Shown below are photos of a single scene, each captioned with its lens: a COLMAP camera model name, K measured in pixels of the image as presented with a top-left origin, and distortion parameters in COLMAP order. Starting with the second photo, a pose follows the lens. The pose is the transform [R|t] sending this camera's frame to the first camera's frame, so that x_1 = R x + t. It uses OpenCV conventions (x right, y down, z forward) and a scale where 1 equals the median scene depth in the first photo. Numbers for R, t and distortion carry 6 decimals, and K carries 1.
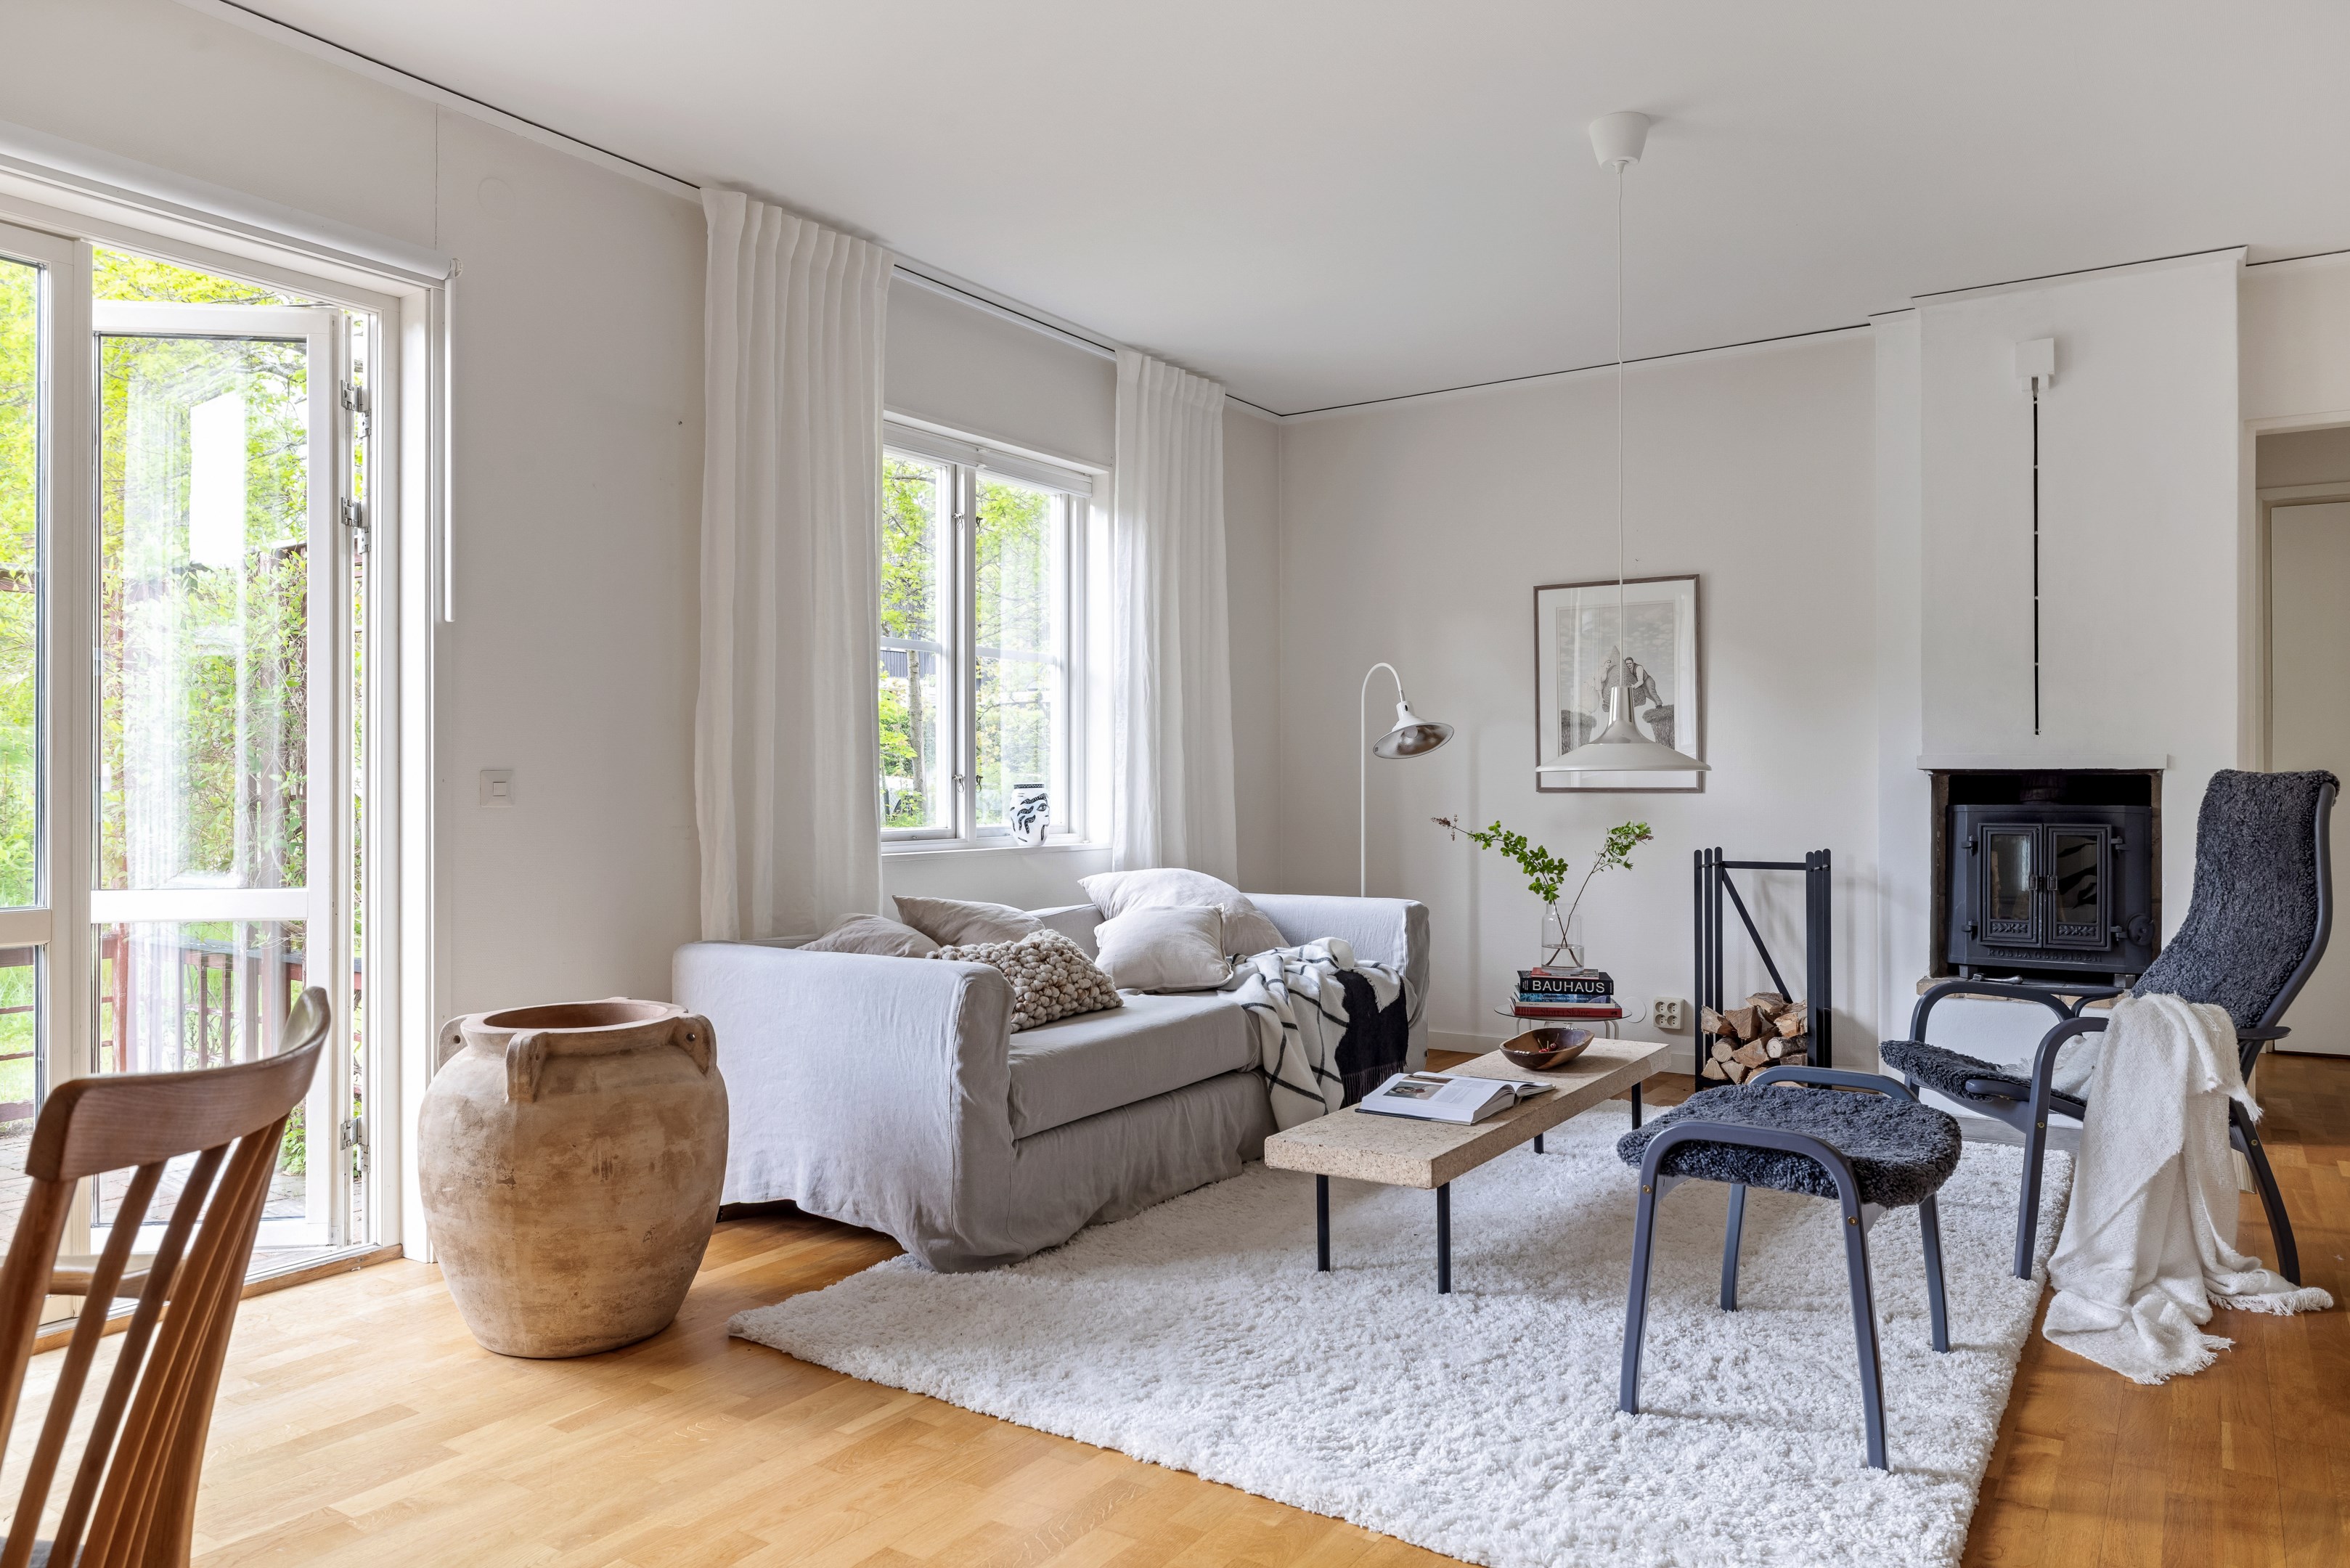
lens RADIAL K [[1557.3, 0, 1175.0], [0, 1557.3, 784.0], [0, 0, 1]] dist [0.002683, 0.001089]
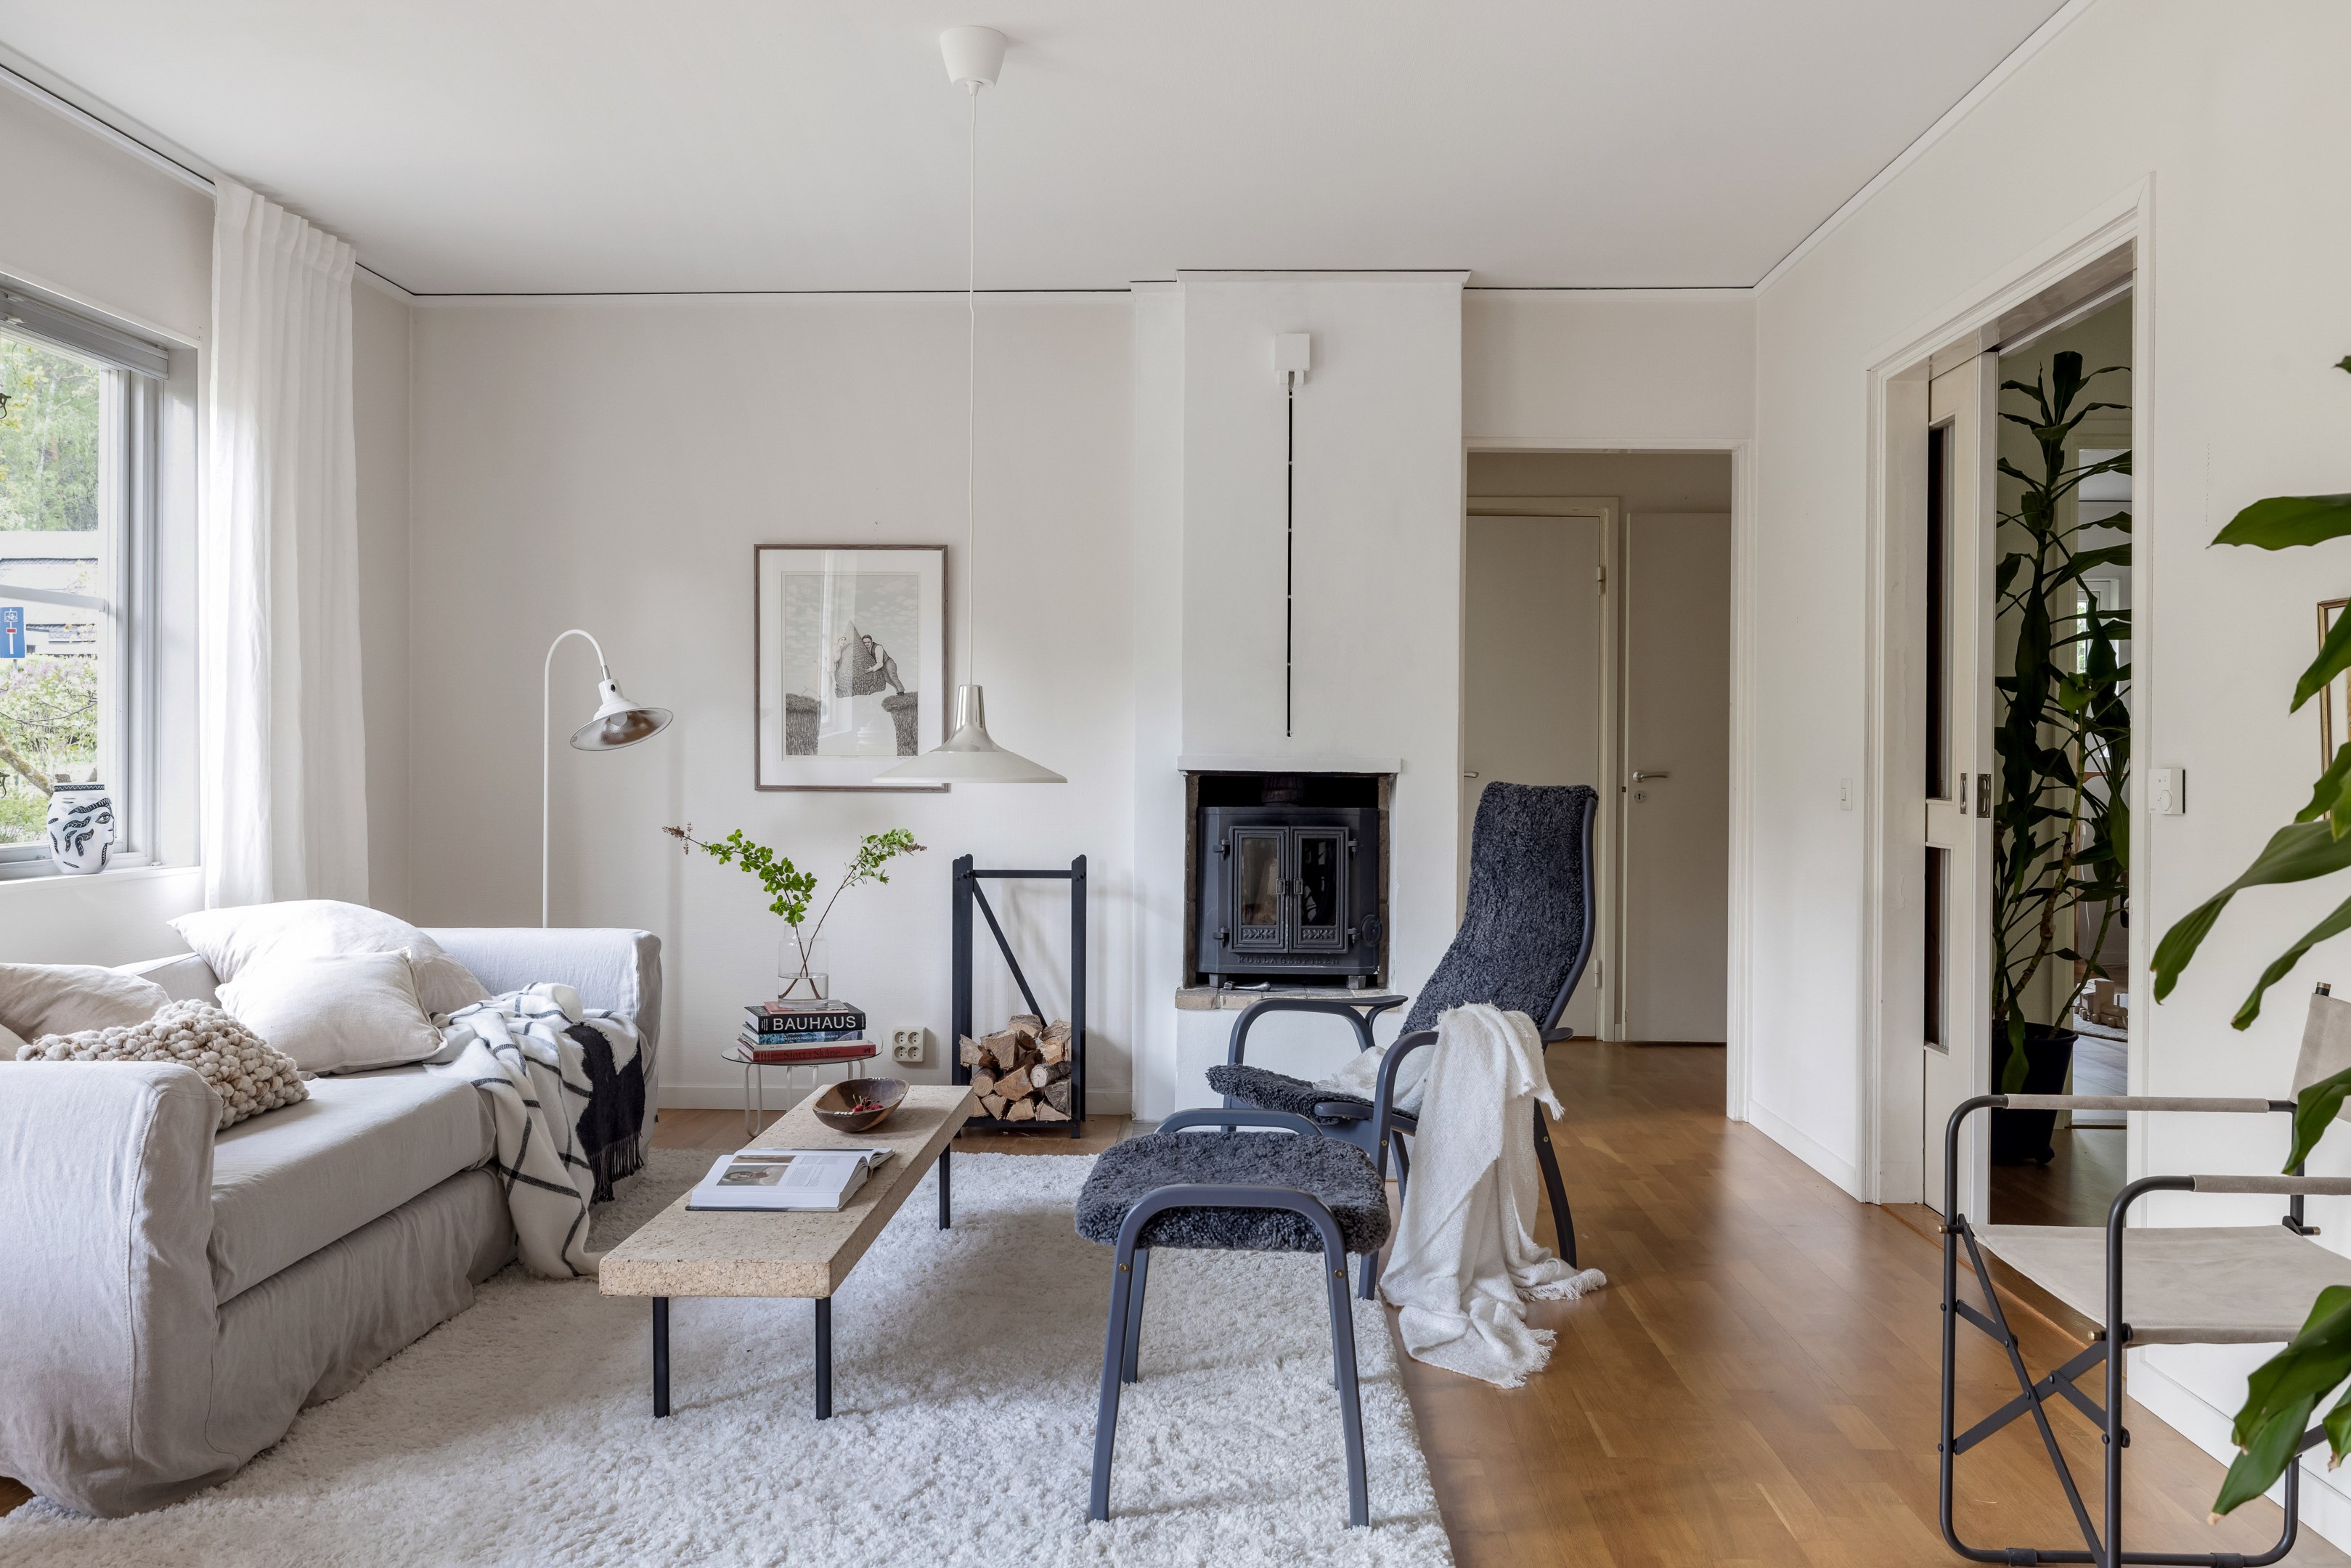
lens RADIAL K [[1859.9, 0, 1165.7], [0, 1859.9, 771.5], [0, 0, 1]] dist [0.001096, 0.002337]
pose [[0.854402, 0.003570, 0.519601, -0.151218], [-0.008247, 0.999944, 0.006691, -0.020860], [-0.519548, -0.010002, 0.854383, 0.050103]]
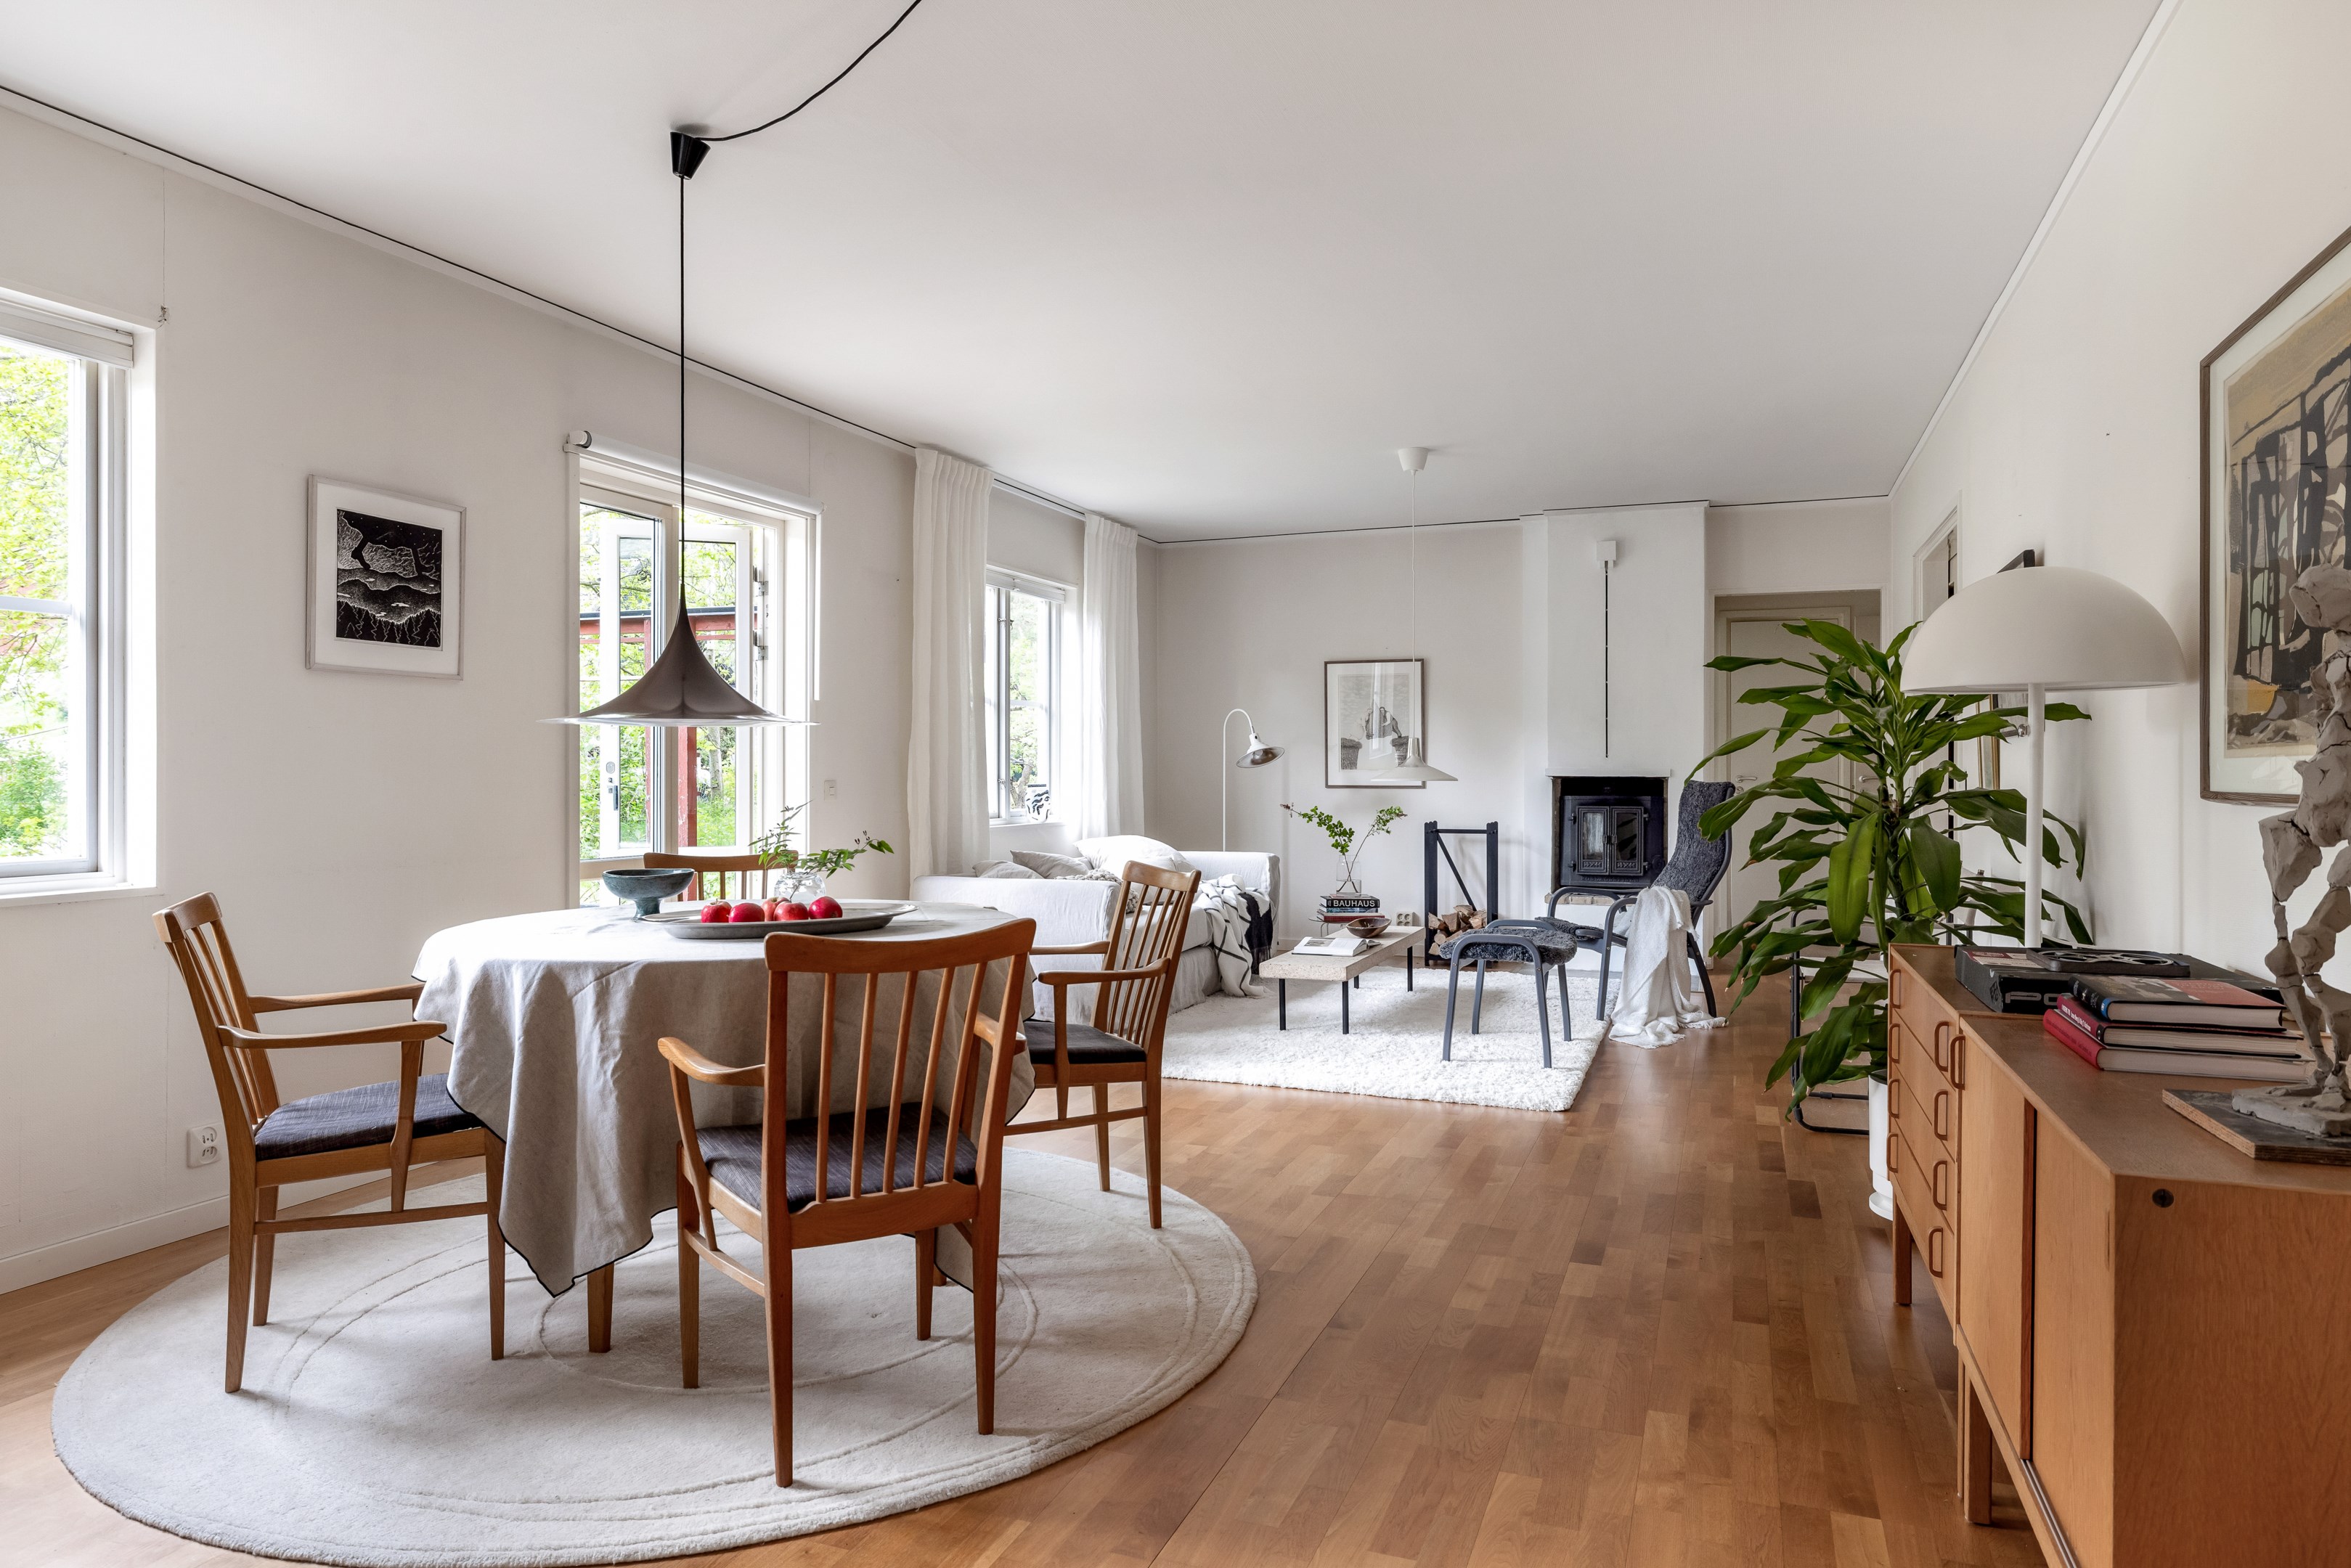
lens RADIAL K [[1428.9, 0, 1175.5], [0, 1428.9, 784.0], [0, 0, 1]] dist [-0.002372, -0.000006]
pose [[0.977253, -0.000328, 0.212077, -0.364209], [-0.001715, 0.999954, 0.009454, -0.019567], [-0.212070, -0.009603, 0.977207, -0.650822]]
